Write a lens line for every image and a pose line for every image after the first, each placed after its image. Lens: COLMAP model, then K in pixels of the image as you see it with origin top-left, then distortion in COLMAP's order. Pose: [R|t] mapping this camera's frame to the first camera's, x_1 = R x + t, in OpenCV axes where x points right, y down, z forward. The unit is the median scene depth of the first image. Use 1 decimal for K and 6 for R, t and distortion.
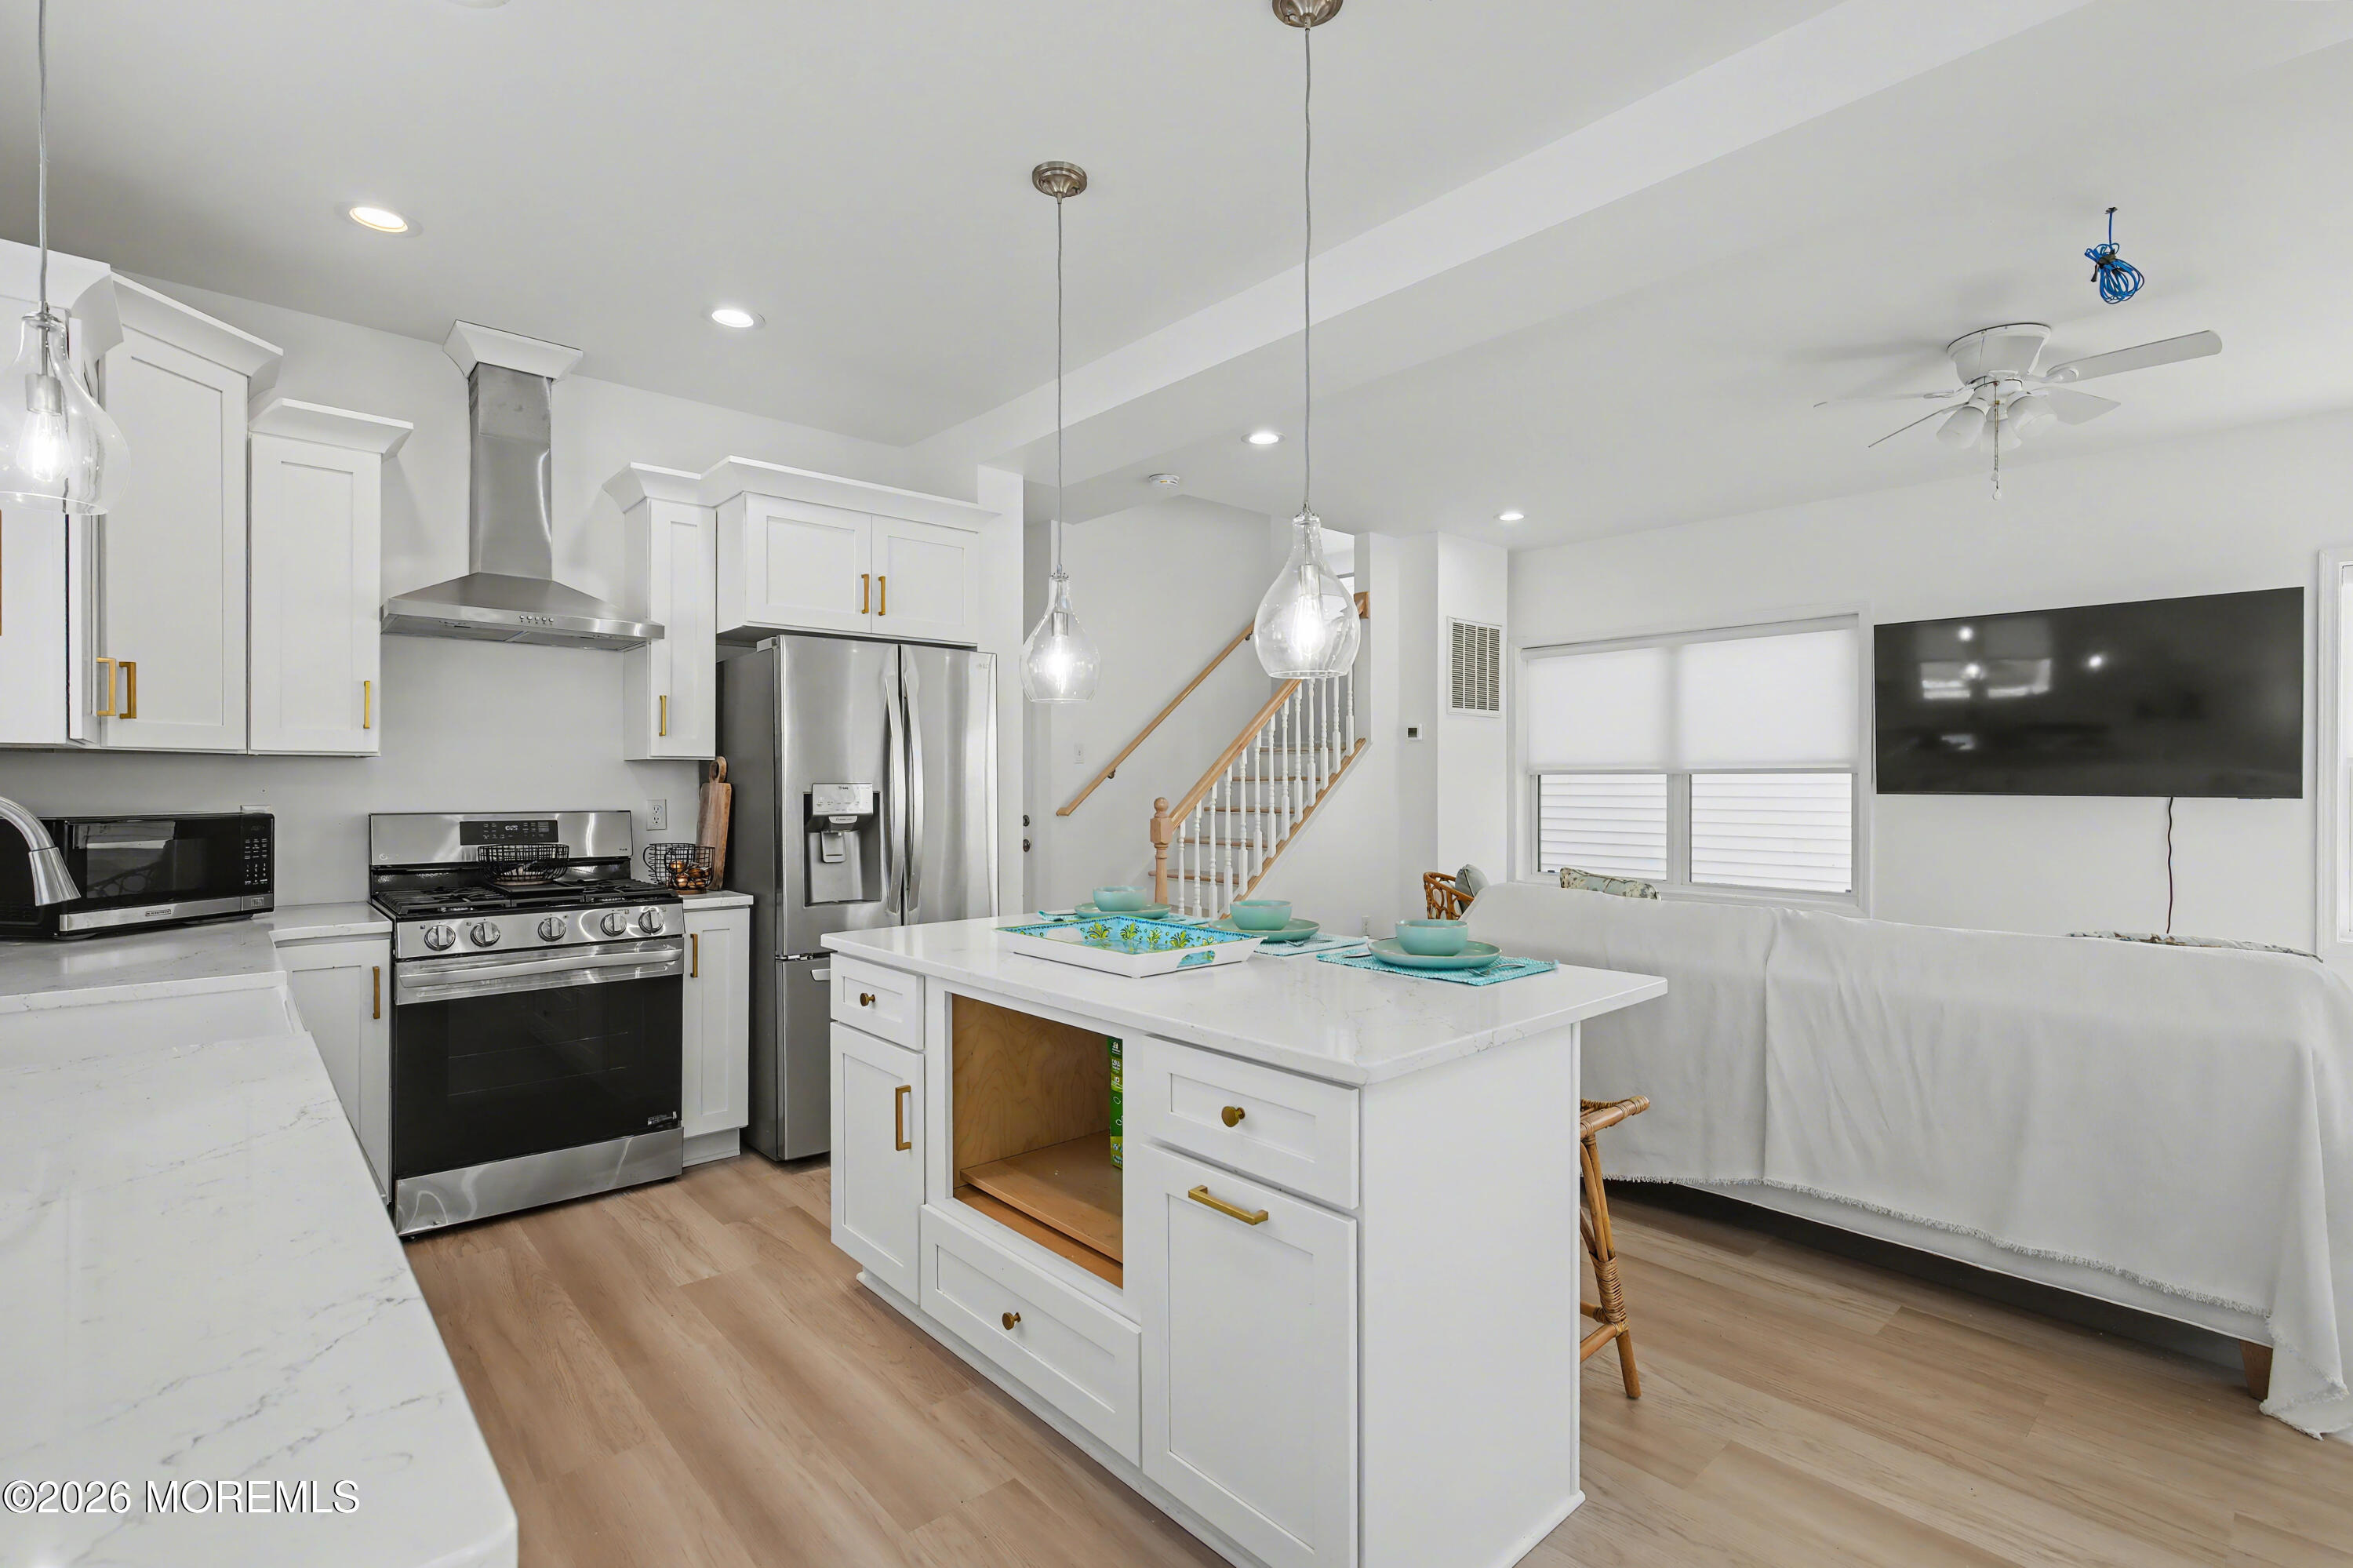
lens RADIAL K [[1077.7, 0, 1171.6], [0, 1077.7, 783.1], [0, 0, 1]] dist [0.002515, -0.000501]
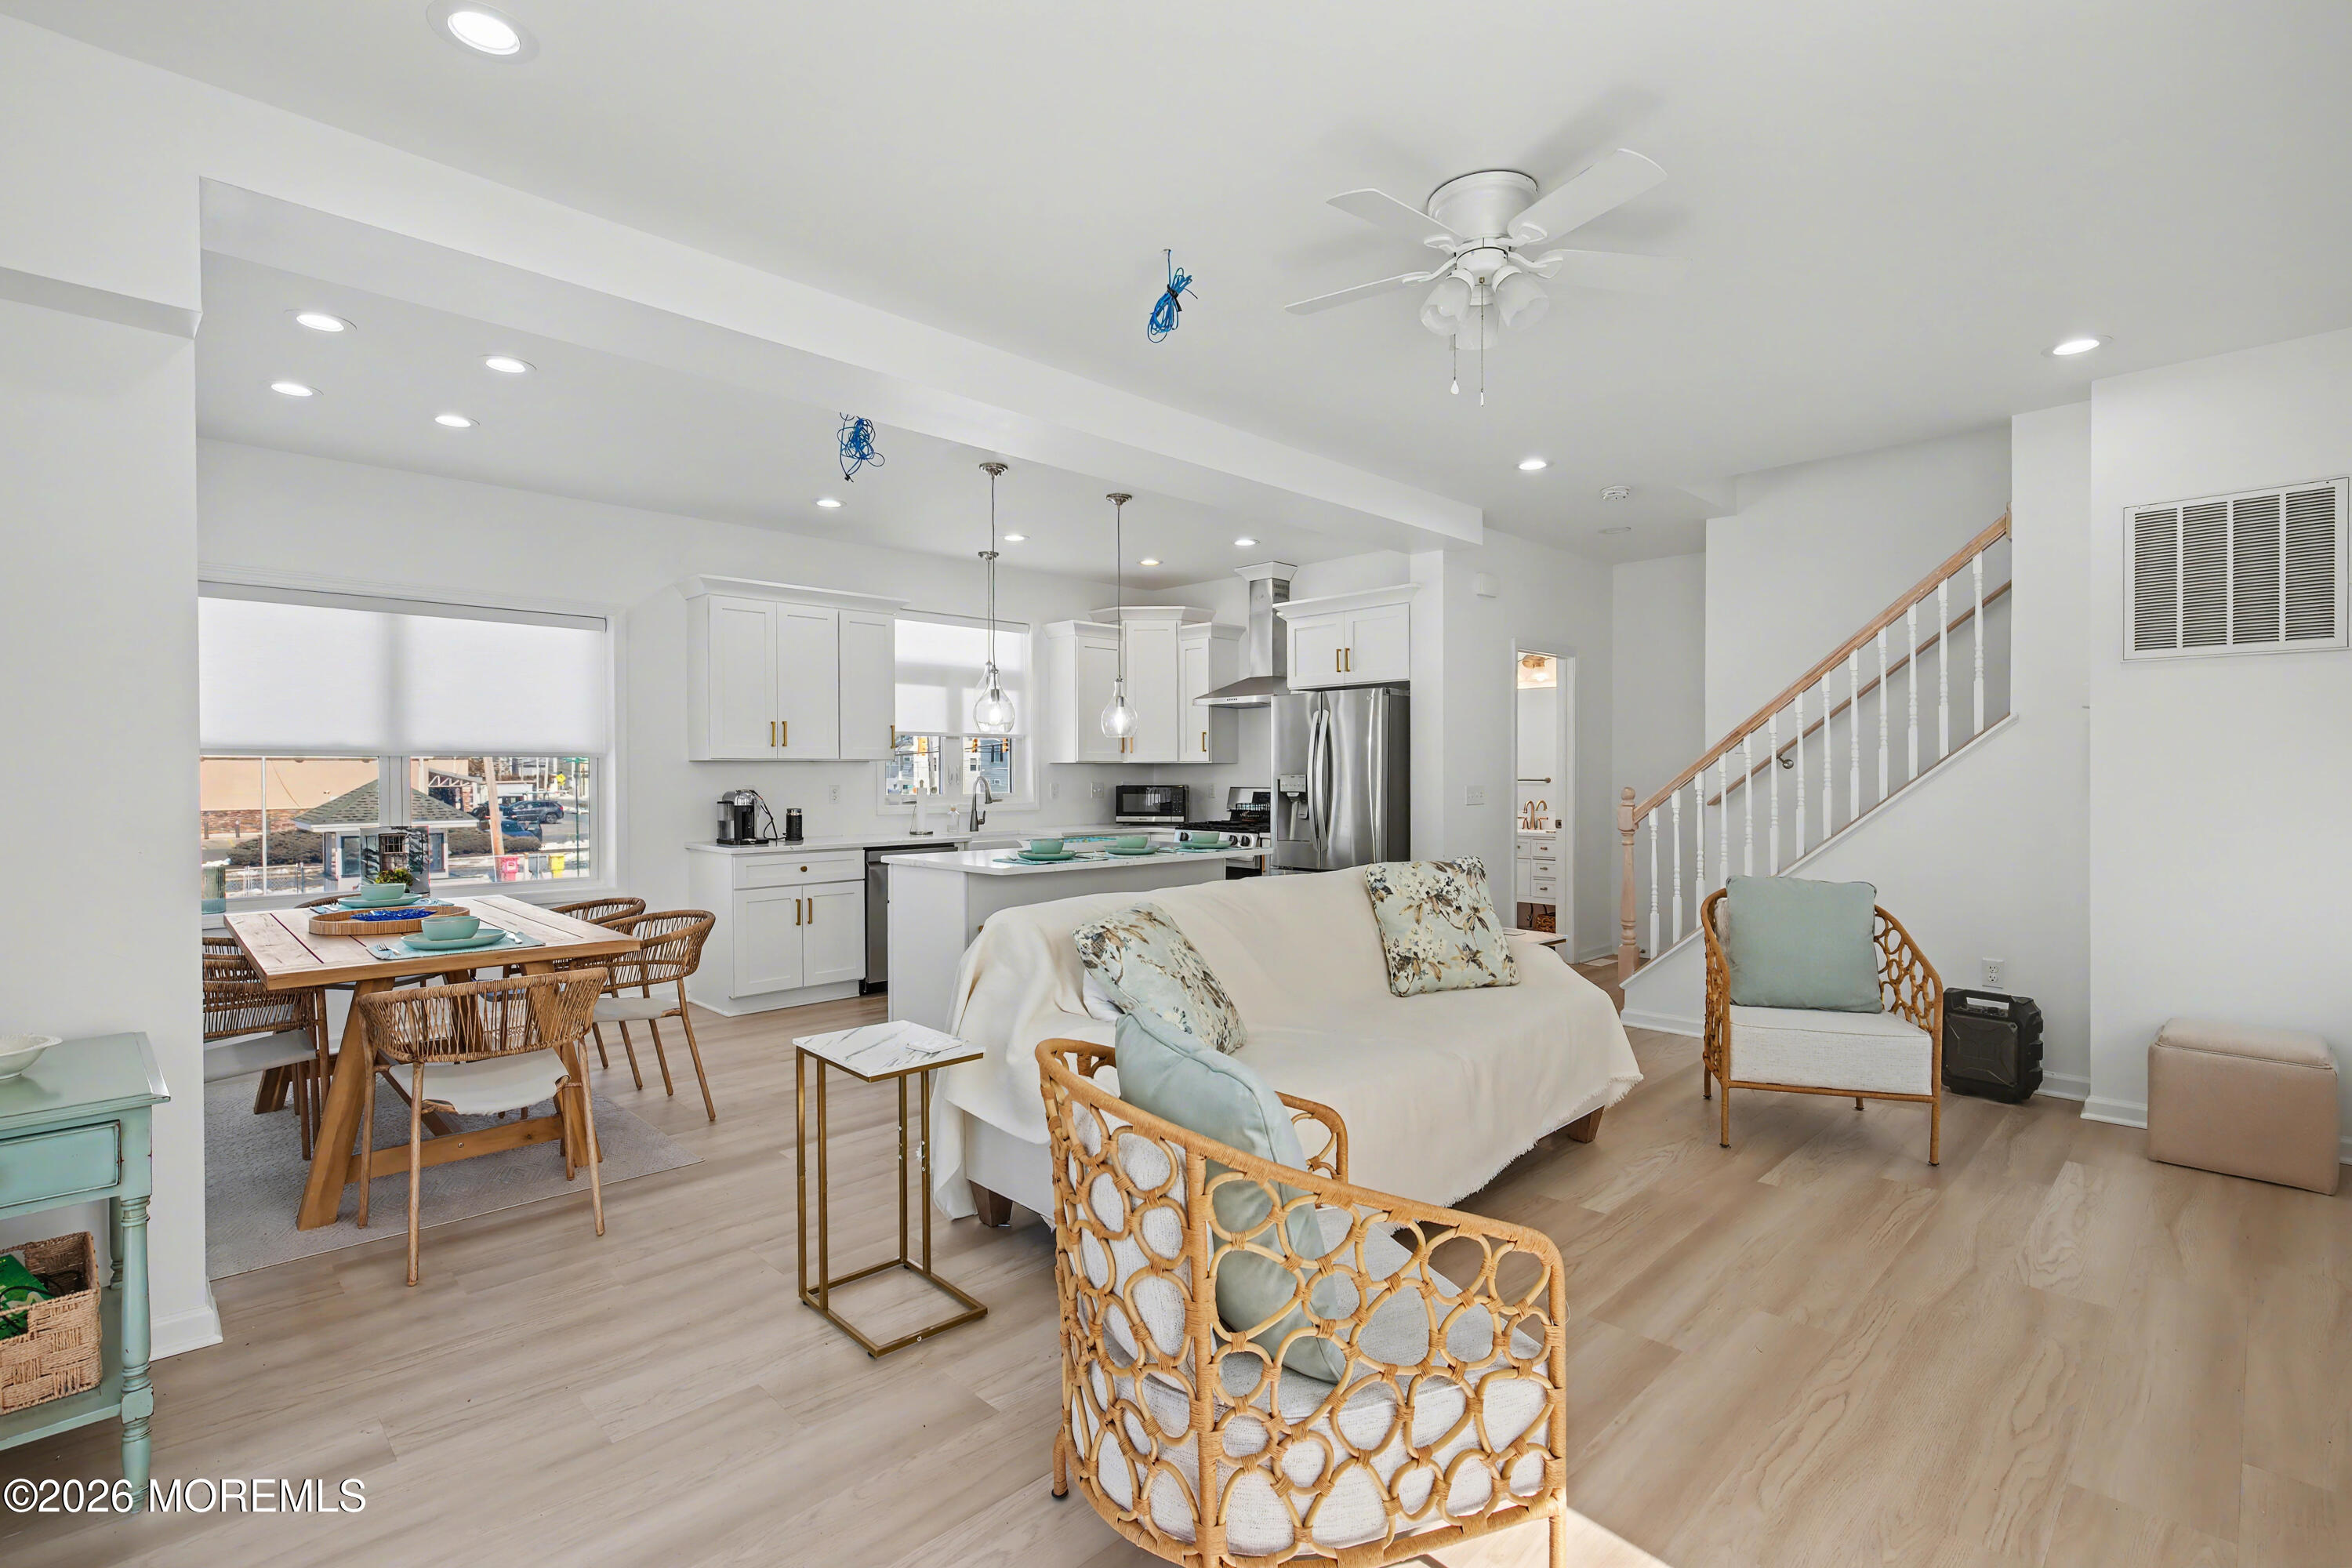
lens RADIAL K [[1077.2, 0, 1192.3], [0, 1077.2, 782.0], [0, 0, 1]] dist [0.002515, -0.000501]
pose [[0.059576, 0.006391, -0.998203, 1.491176], [-0.000453, 0.999980, 0.006375, 0.001858], [0.998224, 0.000072, 0.059578, 0.730356]]
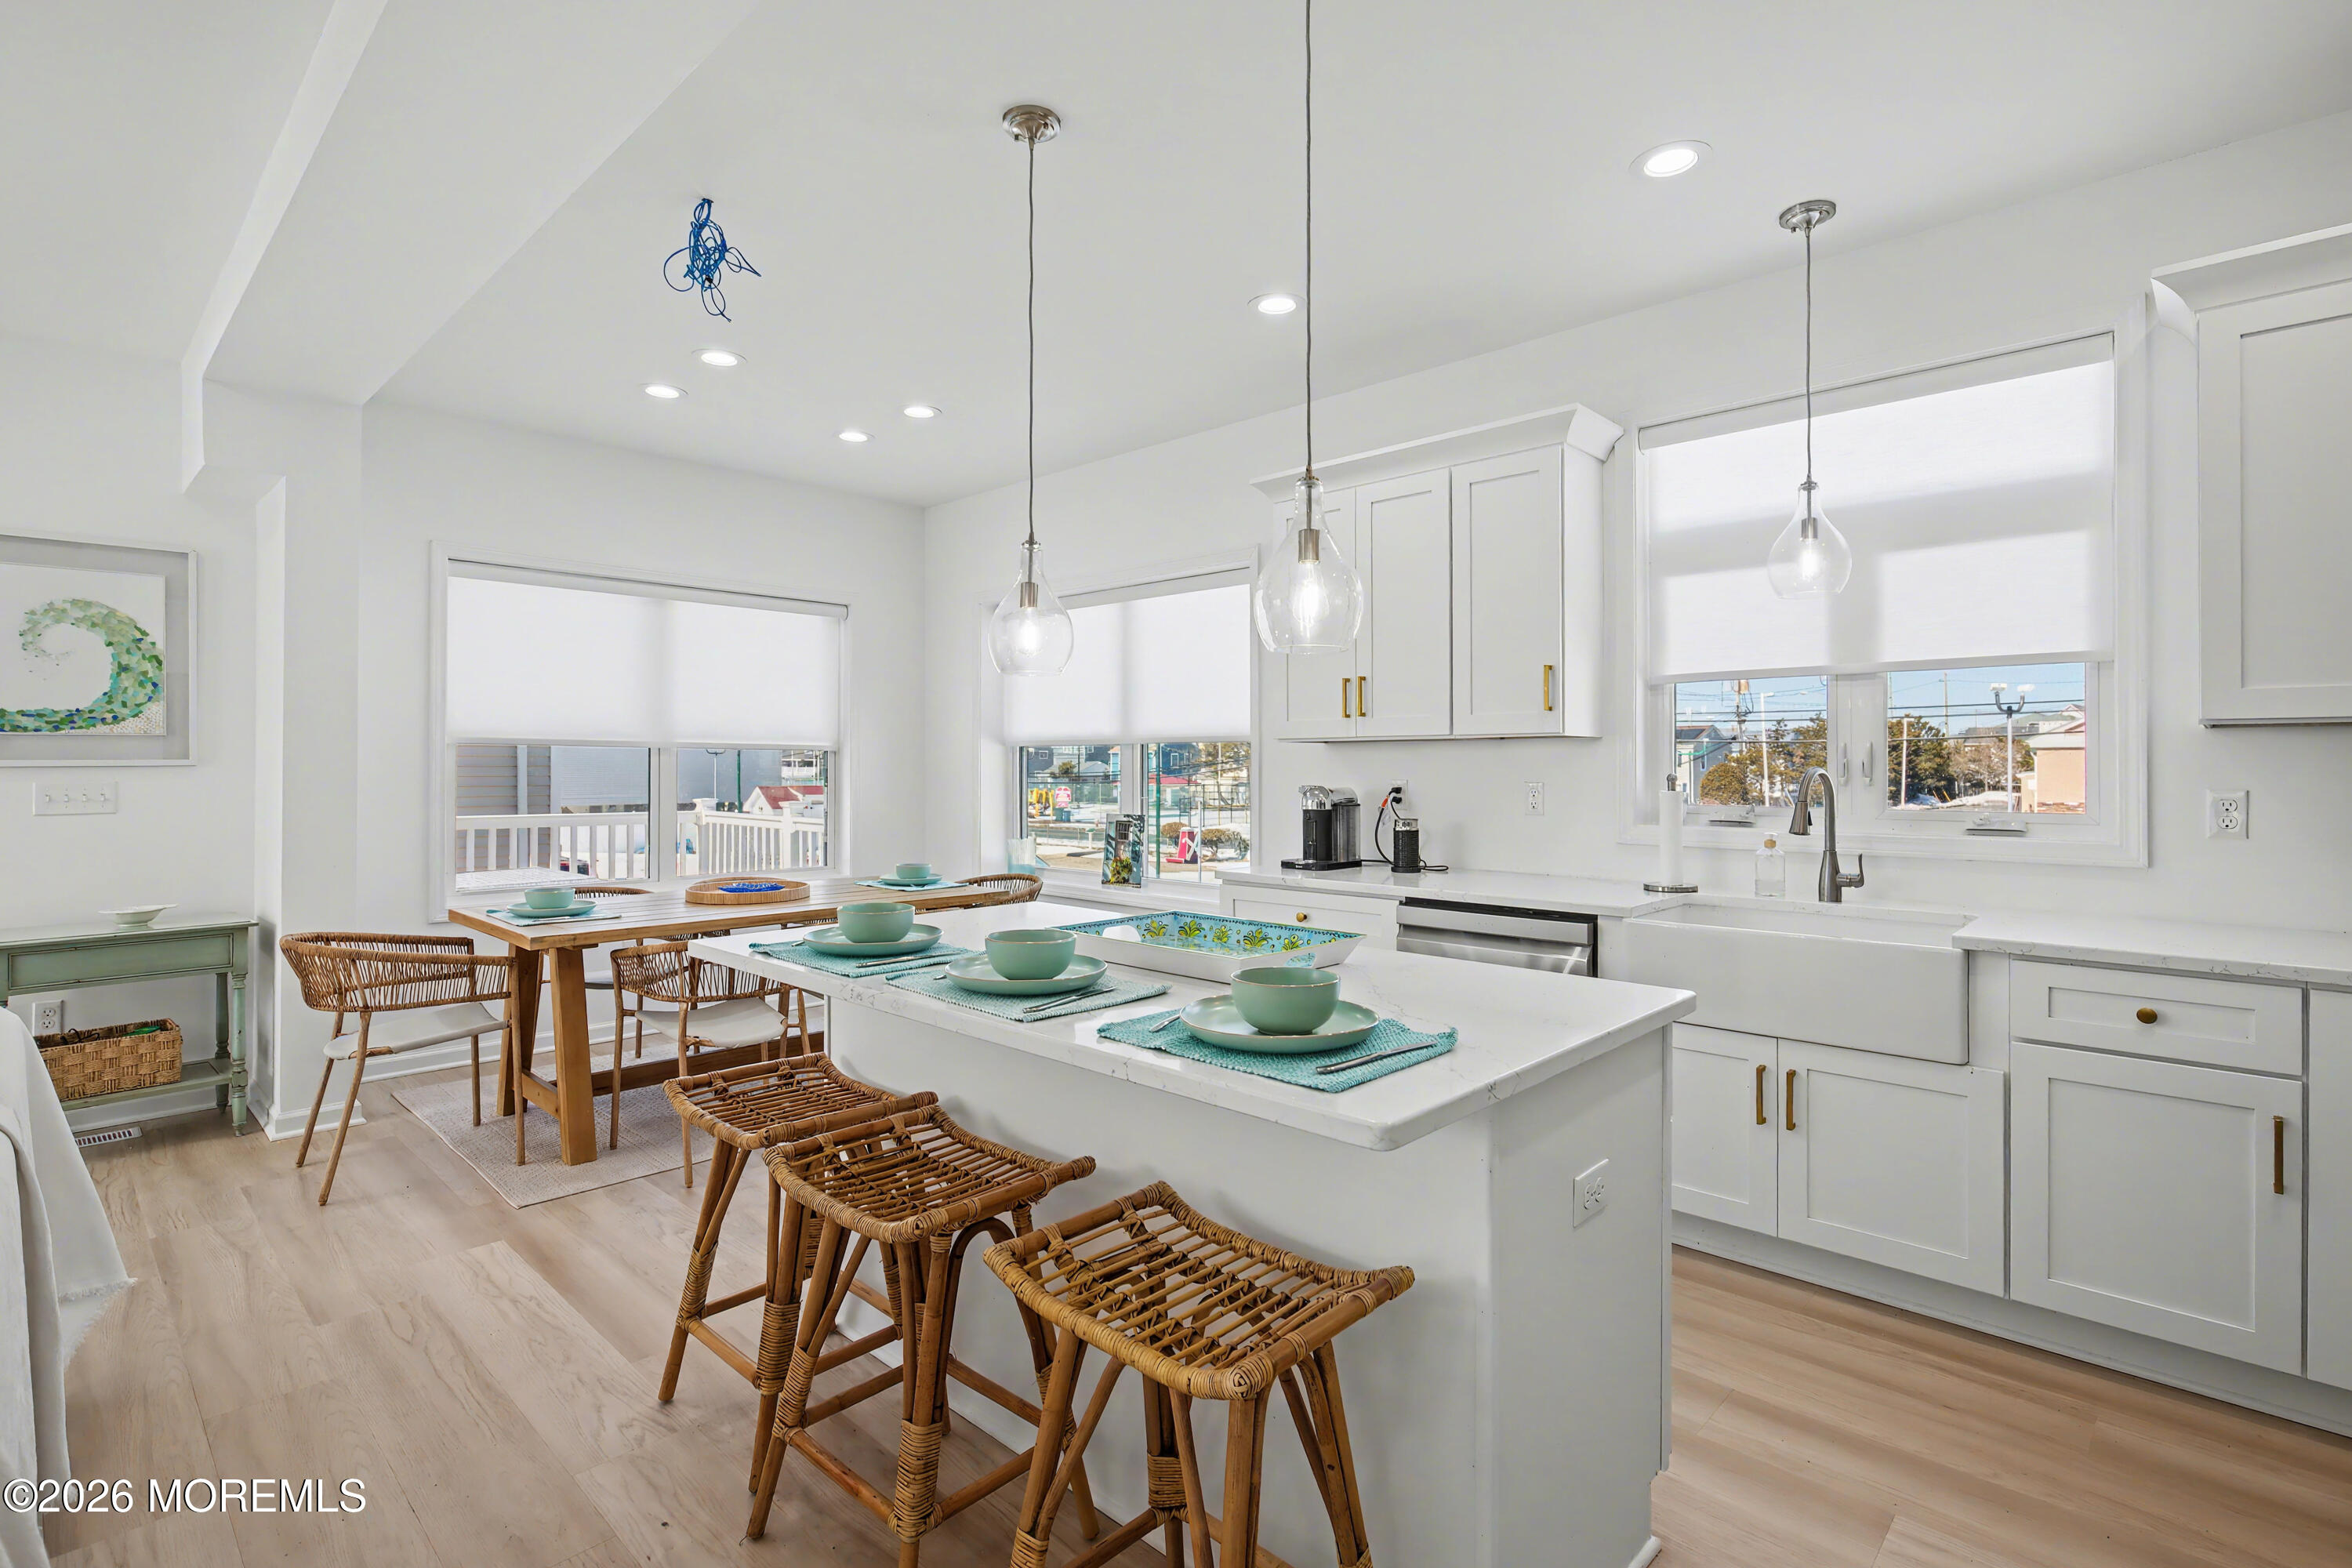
lens RADIAL K [[1097.0, 0, 1189.6], [0, 1097.0, 766.1], [0, 0, 1]] dist [-0.002743, 0.002041]
pose [[-0.997113, -0.001328, -0.075921, 0.022078], [-0.001494, 0.999997, 0.002127, 0.002061], [0.075918, 0.002234, -0.997112, 1.246474]]
